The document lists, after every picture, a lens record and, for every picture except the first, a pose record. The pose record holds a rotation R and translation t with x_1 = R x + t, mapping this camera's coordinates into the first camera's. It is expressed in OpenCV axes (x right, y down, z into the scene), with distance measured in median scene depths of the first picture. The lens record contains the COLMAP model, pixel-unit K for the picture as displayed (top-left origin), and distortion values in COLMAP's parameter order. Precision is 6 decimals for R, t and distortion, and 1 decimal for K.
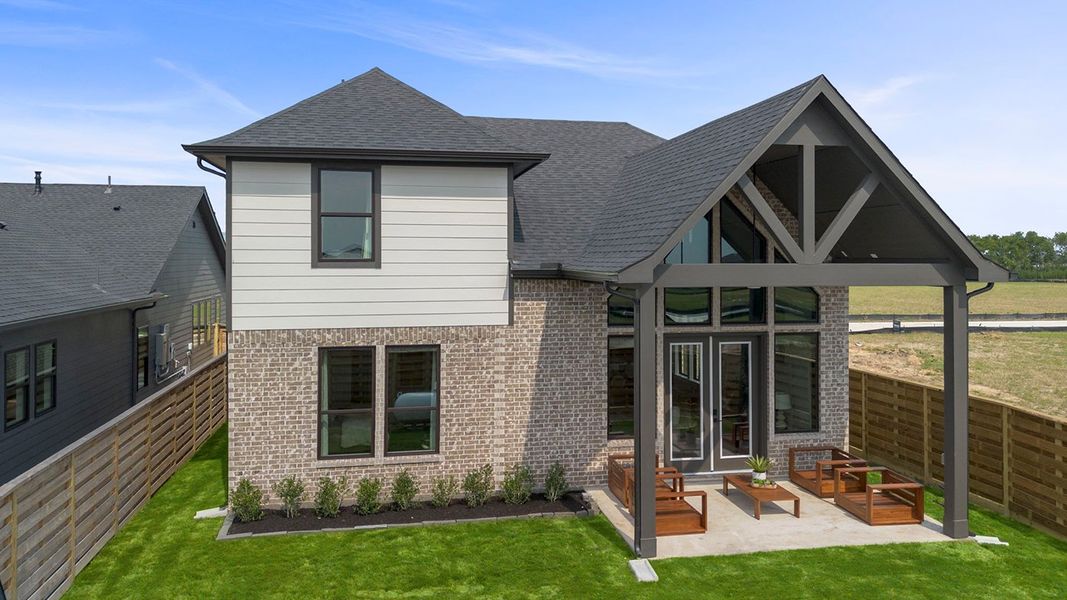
lens RADIAL K [[808.9, 0, 535.6], [0, 808.9, 267.5], [0, 0, 1]] dist [0.074876, -0.004699]
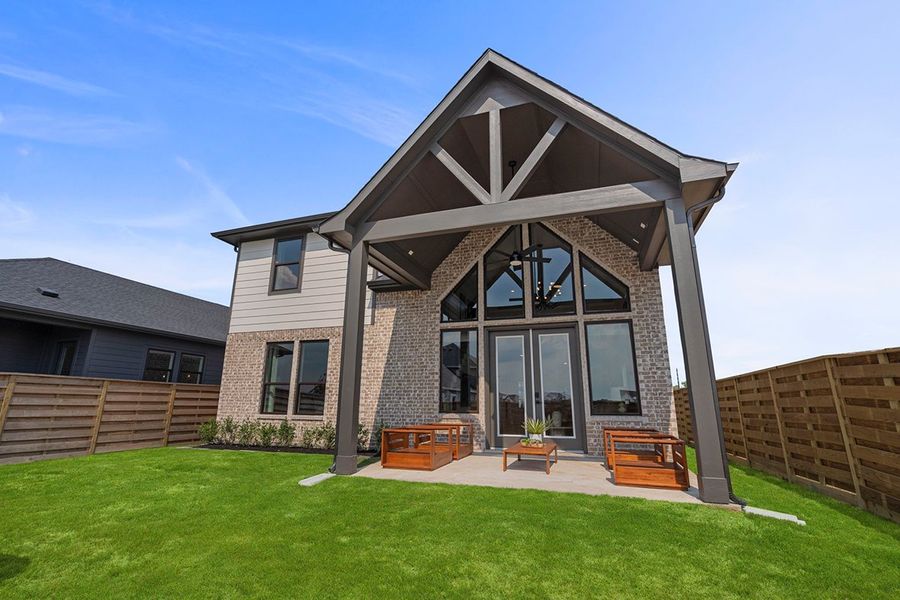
lens RADIAL K [[409.8, 0, 445.3], [0, 409.8, 302.6], [0, 0, 1]] dist [-0.006475, 0.001633]
pose [[0.860831, -0.118324, -0.494945, 0.447526], [-0.013426, 0.966974, -0.254520, 0.218684], [0.508715, 0.225743, 0.830812, 0.465324]]
